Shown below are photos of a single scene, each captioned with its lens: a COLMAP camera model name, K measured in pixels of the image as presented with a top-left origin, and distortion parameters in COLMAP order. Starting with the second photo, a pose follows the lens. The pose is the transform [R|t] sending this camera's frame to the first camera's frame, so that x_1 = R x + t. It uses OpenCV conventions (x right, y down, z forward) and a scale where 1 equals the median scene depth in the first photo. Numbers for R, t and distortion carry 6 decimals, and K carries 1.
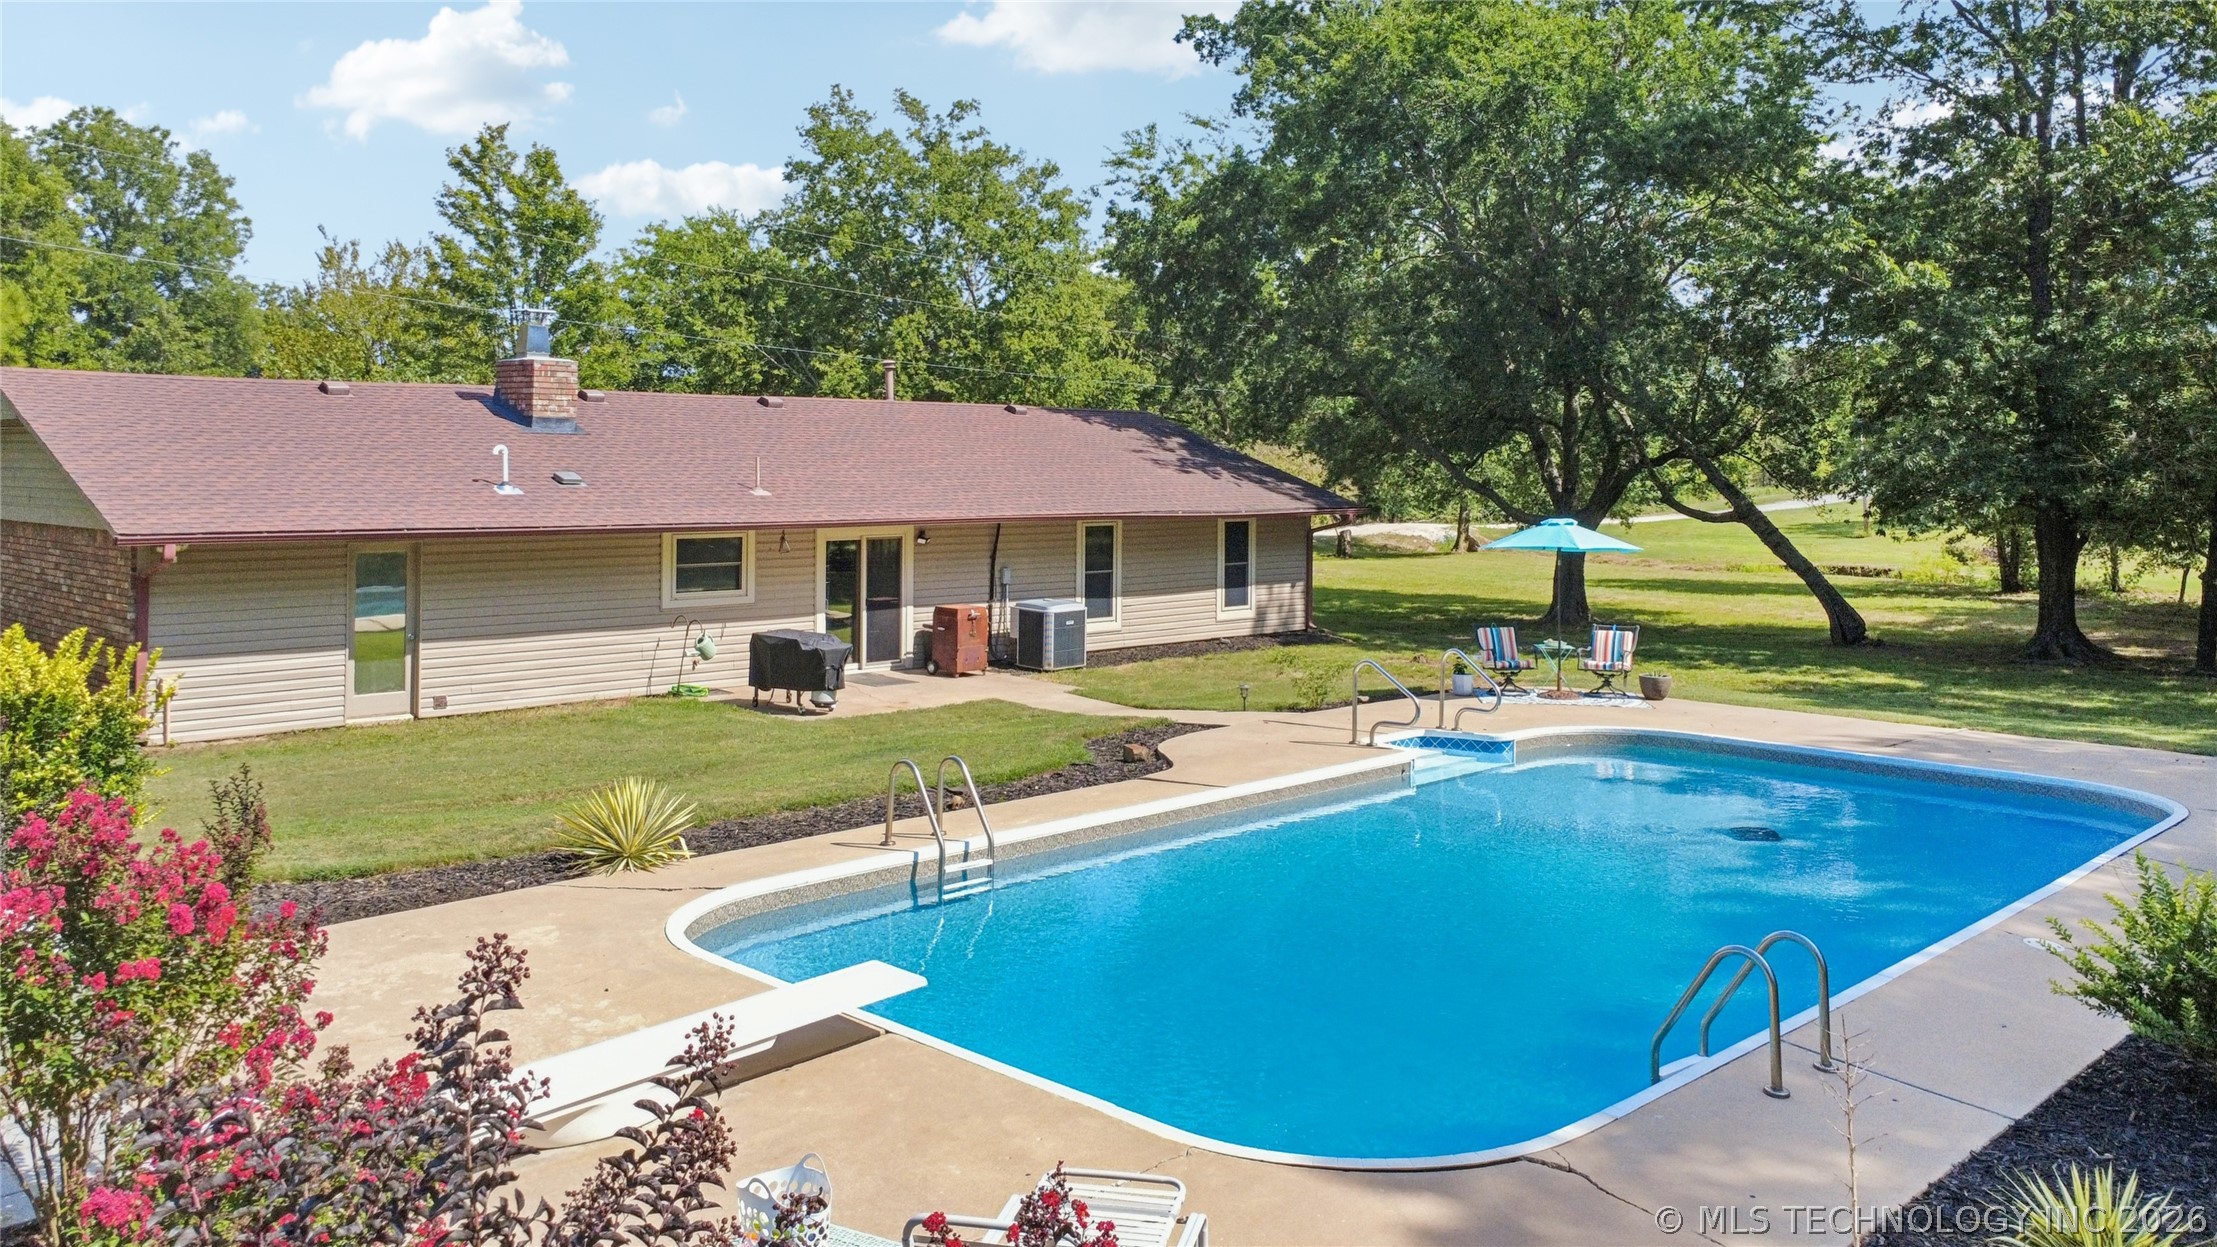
lens RADIAL K [[1718.8, 0, 1108.5], [0, 1718.8, 623.5], [0, 0, 1]] dist [-0.000829, -0.000557]
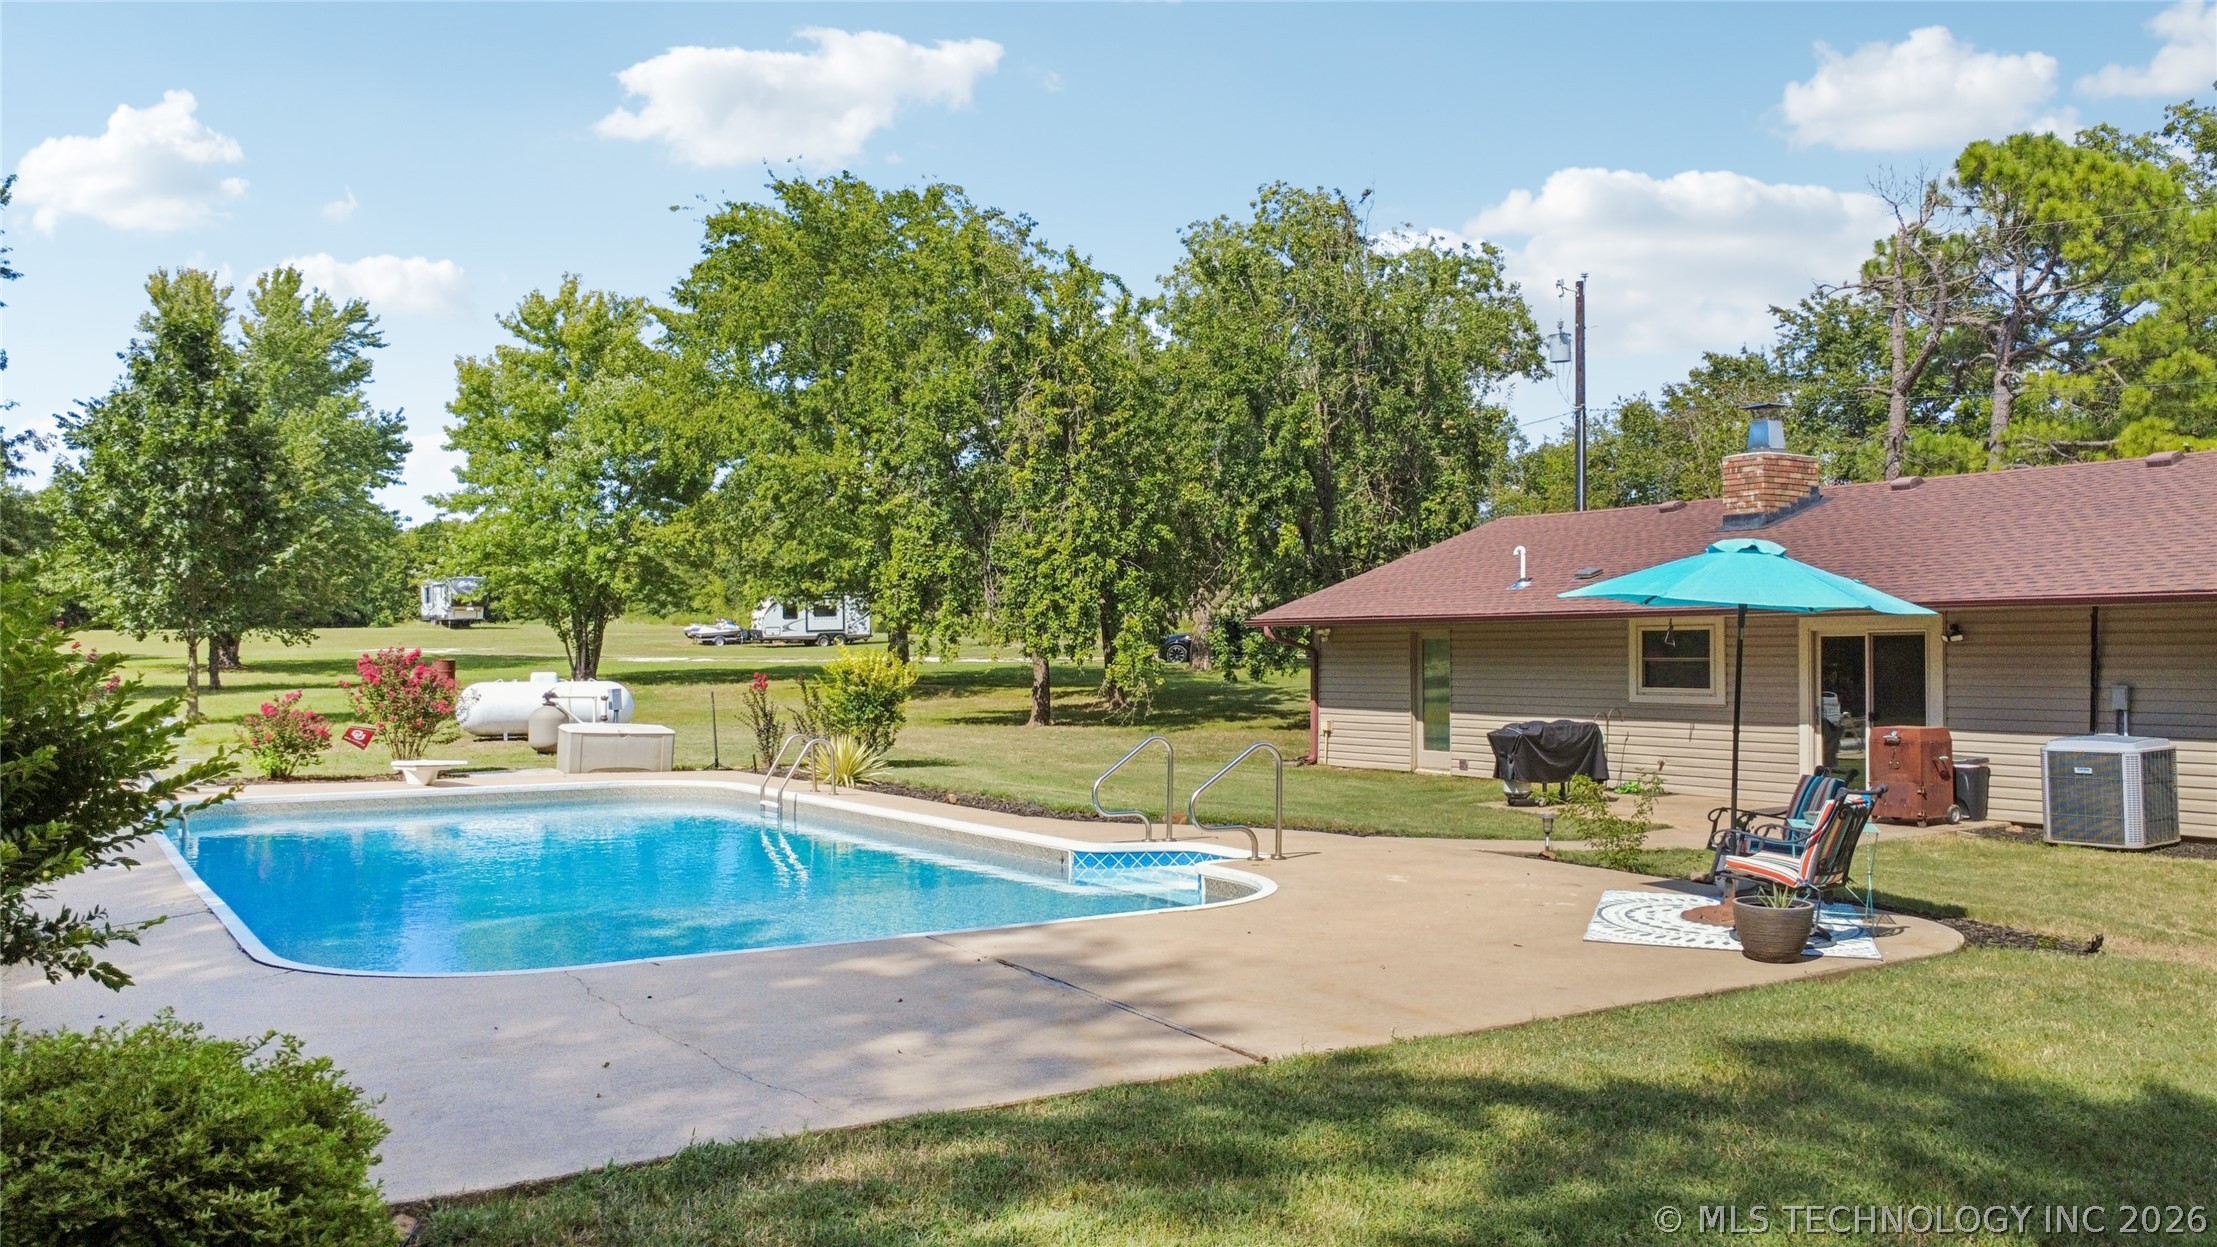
lens RADIAL K [[1718.8, 0, 1108.5], [0, 1718.8, 623.5], [0, 0, 1]] dist [-0.000829, -0.000557]
pose [[-0.201534, -0.021296, -0.979250, 0.732602], [-0.089249, 0.996004, -0.003292, -0.022725], [0.975407, 0.086734, -0.202629, 0.877325]]
